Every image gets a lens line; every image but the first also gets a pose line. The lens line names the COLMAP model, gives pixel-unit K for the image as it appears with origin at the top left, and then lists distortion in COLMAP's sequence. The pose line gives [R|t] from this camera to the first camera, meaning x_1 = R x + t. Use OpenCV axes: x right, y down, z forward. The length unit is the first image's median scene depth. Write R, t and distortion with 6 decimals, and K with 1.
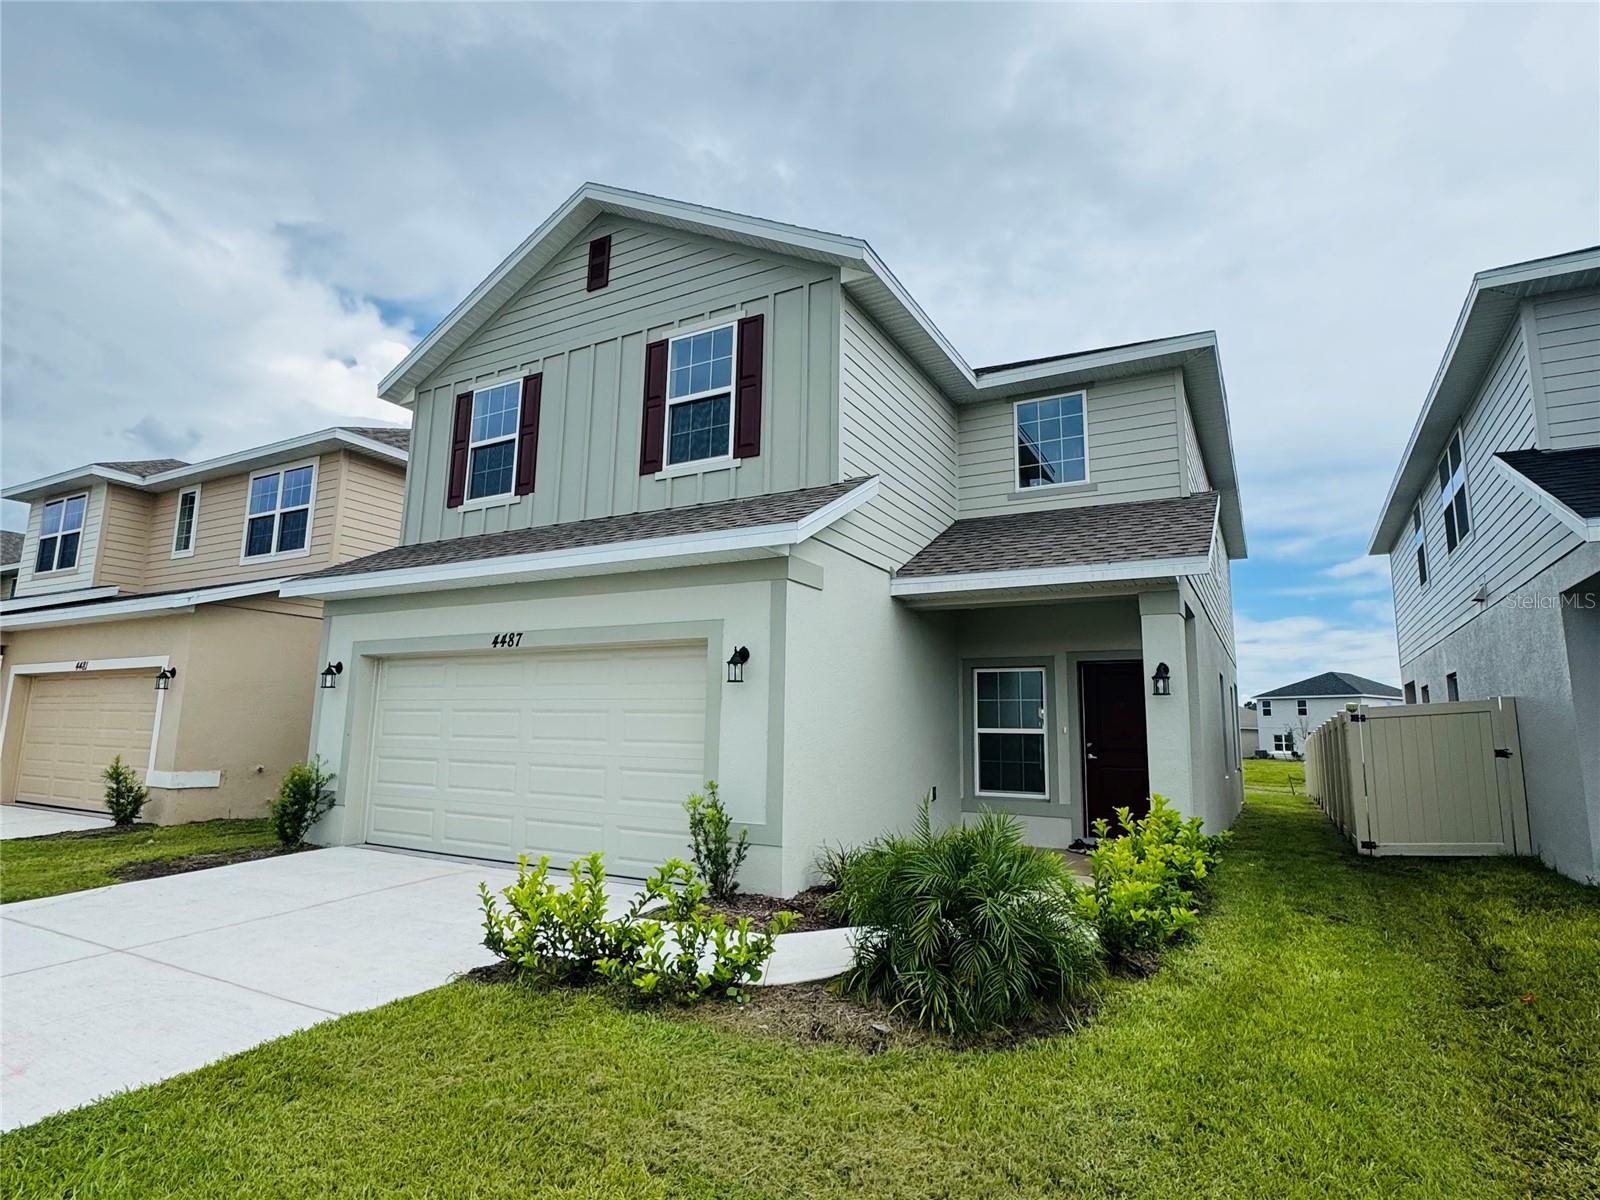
lens RADIAL K [[850.8, 0, 805.5], [0, 850.8, 601.8], [0, 0, 1]] dist [-0.007195, 0.001254]
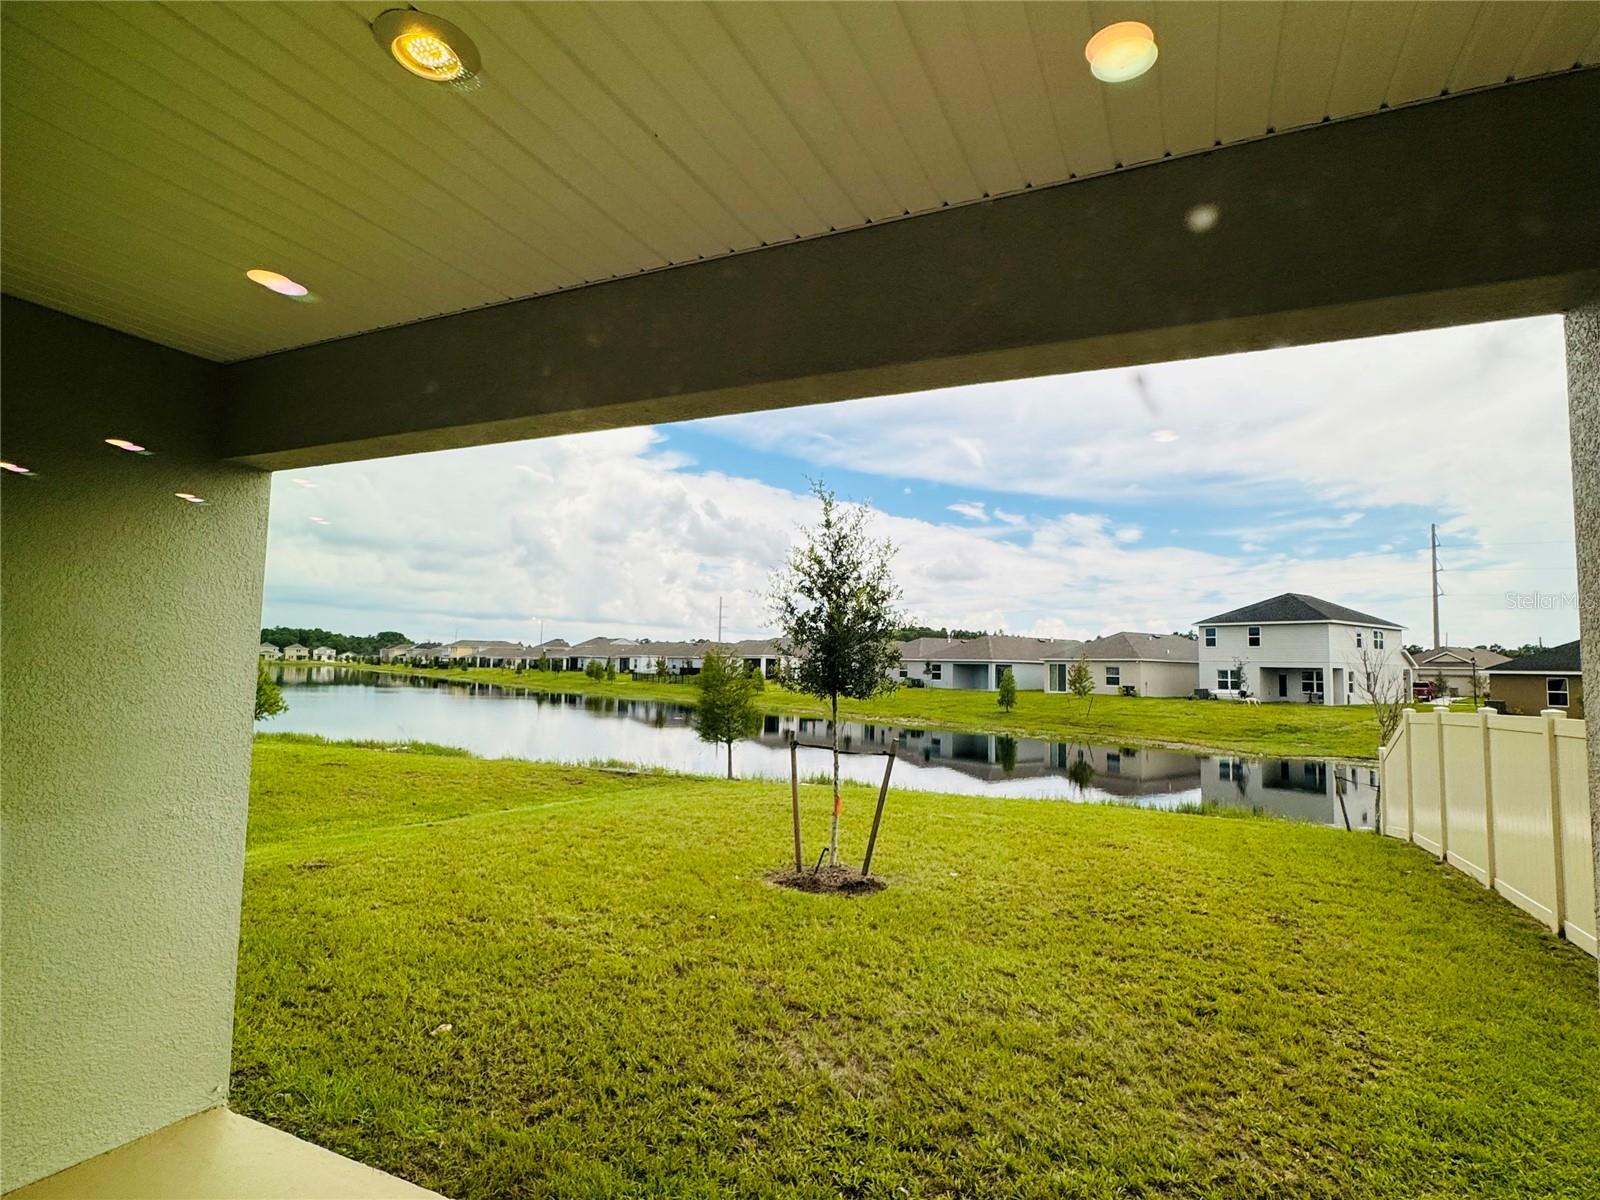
lens RADIAL K [[850.8, 0, 797.0], [0, 850.8, 602.8], [0, 0, 1]] dist [-0.007195, 0.001254]
pose [[0.997499, 0.009674, 0.070011, 0.094715], [-0.015526, 0.996384, 0.083534, 0.031645], [-0.068950, -0.084412, 0.994043, 0.229412]]
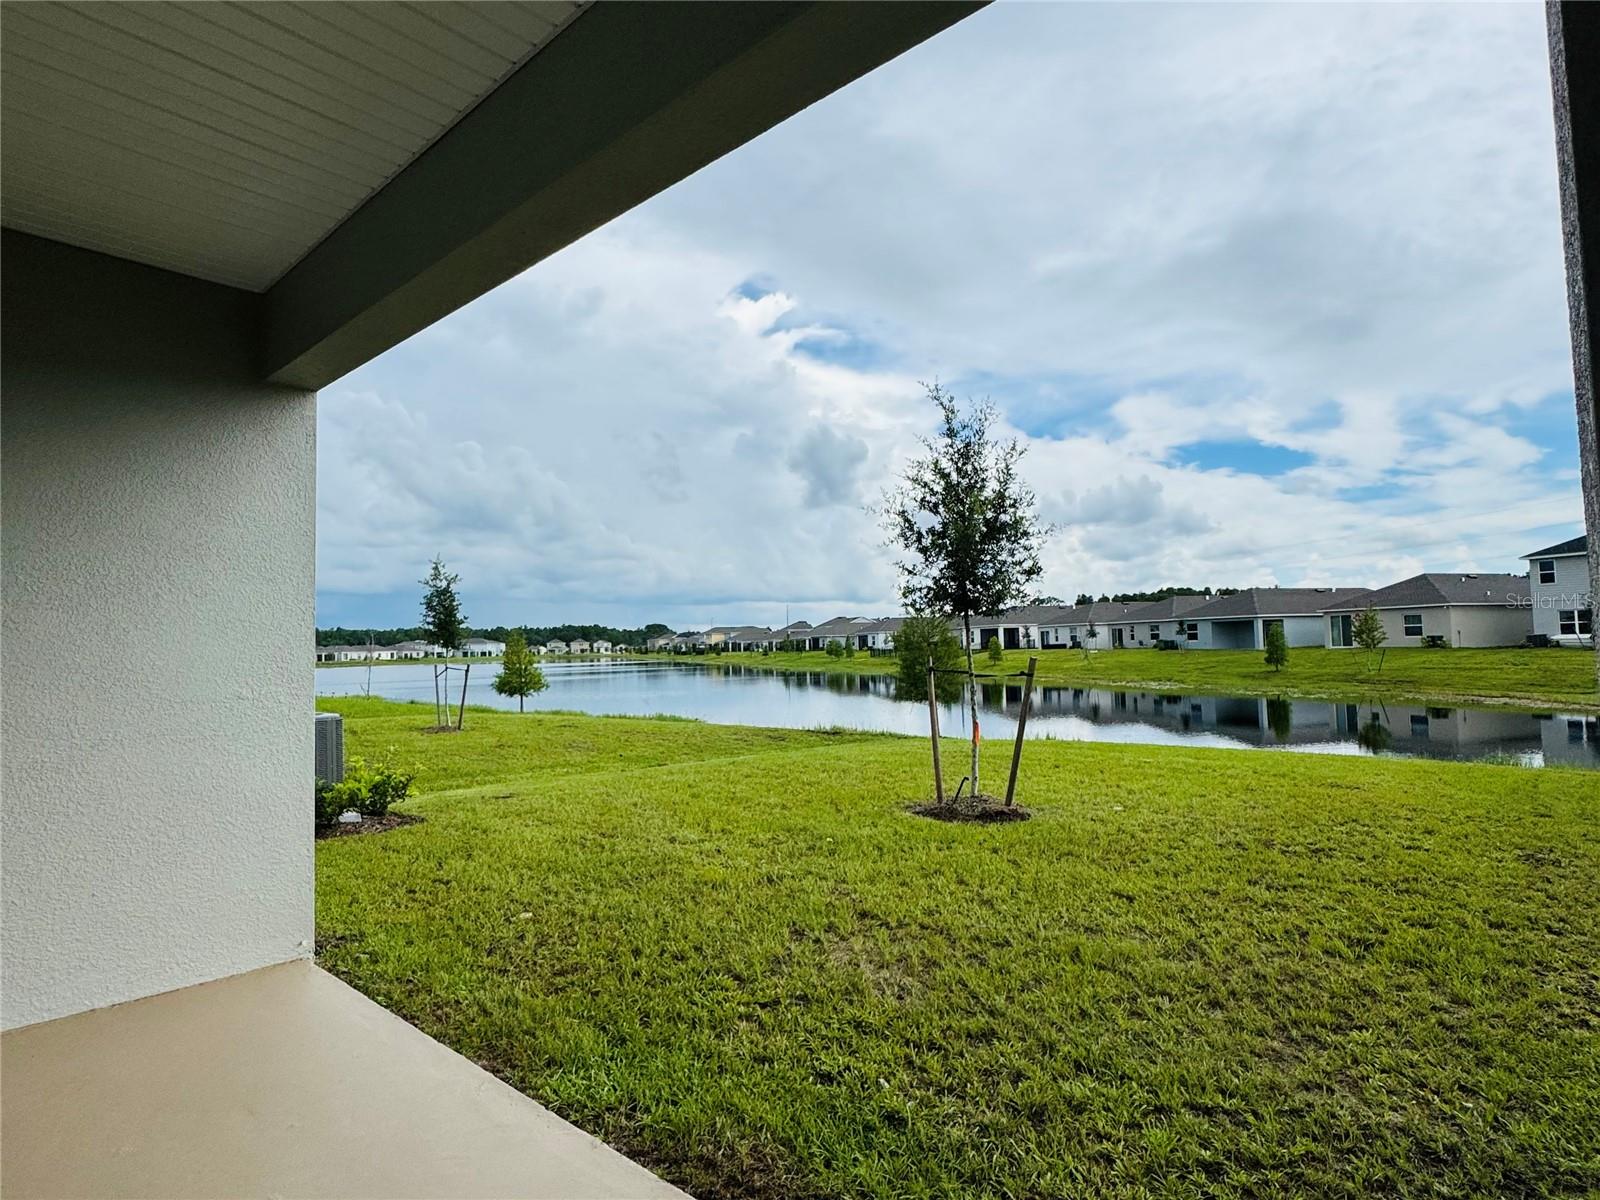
lens RADIAL K [[850.8, 0, 796.3], [0, 850.8, 604.0], [0, 0, 1]] dist [-0.007195, 0.001254]
pose [[0.976151, -0.051449, -0.210909, 0.107862], [0.074458, 0.991928, 0.102643, 0.038720], [0.203926, -0.115899, 0.972102, 0.233467]]
